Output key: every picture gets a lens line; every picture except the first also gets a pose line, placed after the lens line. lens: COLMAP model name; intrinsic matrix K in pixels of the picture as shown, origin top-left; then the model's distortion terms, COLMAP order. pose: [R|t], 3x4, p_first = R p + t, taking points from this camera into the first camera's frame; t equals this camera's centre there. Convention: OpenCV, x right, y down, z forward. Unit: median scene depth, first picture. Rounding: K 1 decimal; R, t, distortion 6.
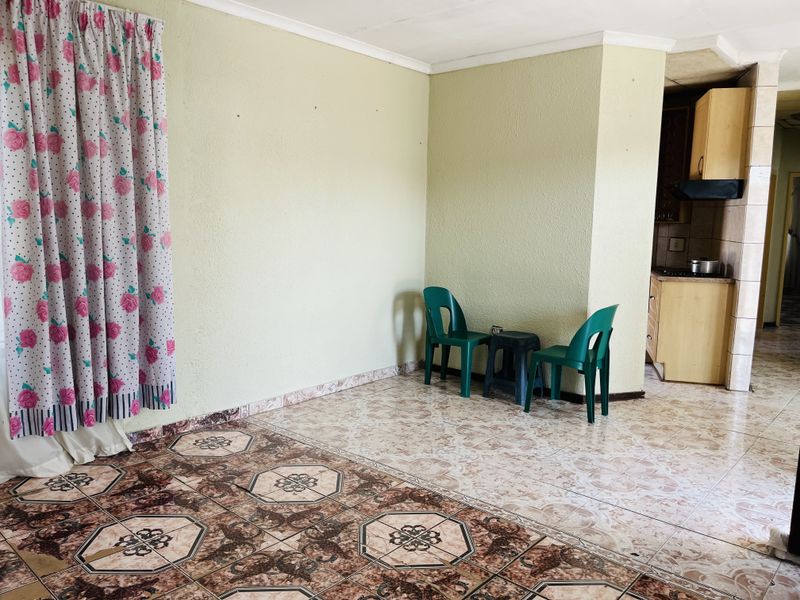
lens RADIAL K [[614.0, 0, 385.9], [0, 614.0, 304.6], [0, 0, 1]] dist [0.068579, -0.106418]
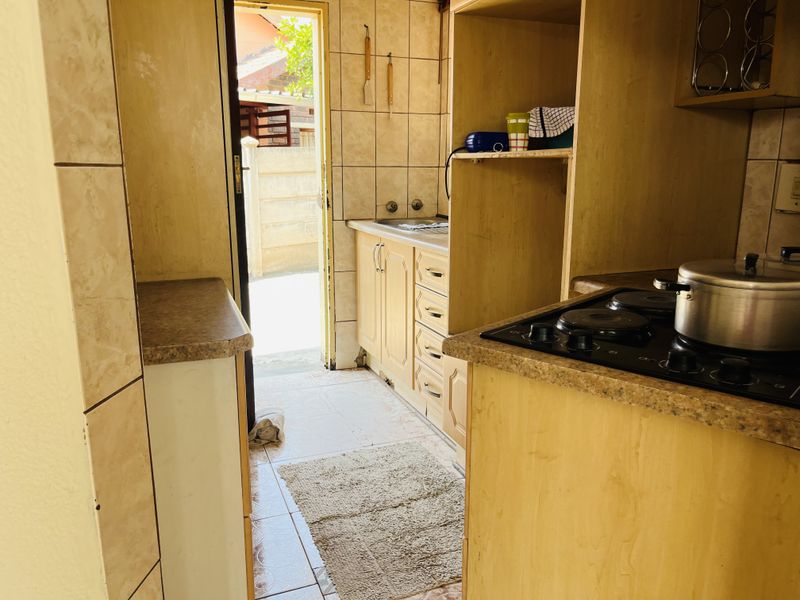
lens RADIAL K [[614.0, 0, 385.9], [0, 614.0, 304.6], [0, 0, 1]] dist [0.068579, -0.106418]
pose [[0.883138, 0.094193, -0.459560, 0.516101], [-0.055394, 0.993720, 0.097226, -0.075909], [0.465832, -0.060407, 0.882809, 0.809153]]
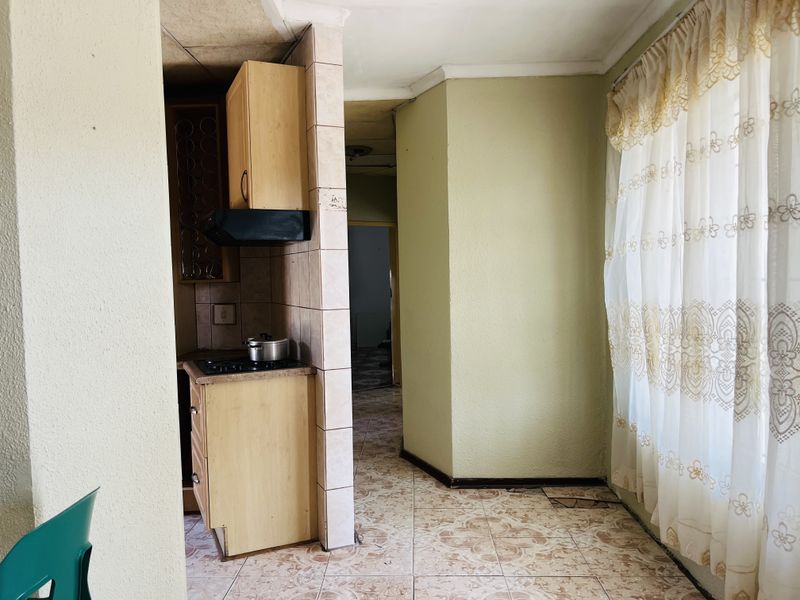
lens RADIAL K [[614.0, 0, 385.9], [0, 614.0, 304.6], [0, 0, 1]] dist [0.068579, -0.106418]
pose [[0.772110, -0.060012, 0.632649, 0.223189], [0.122594, 0.990897, -0.055625, -0.058789], [-0.623551, 0.120507, 0.772439, 0.458023]]
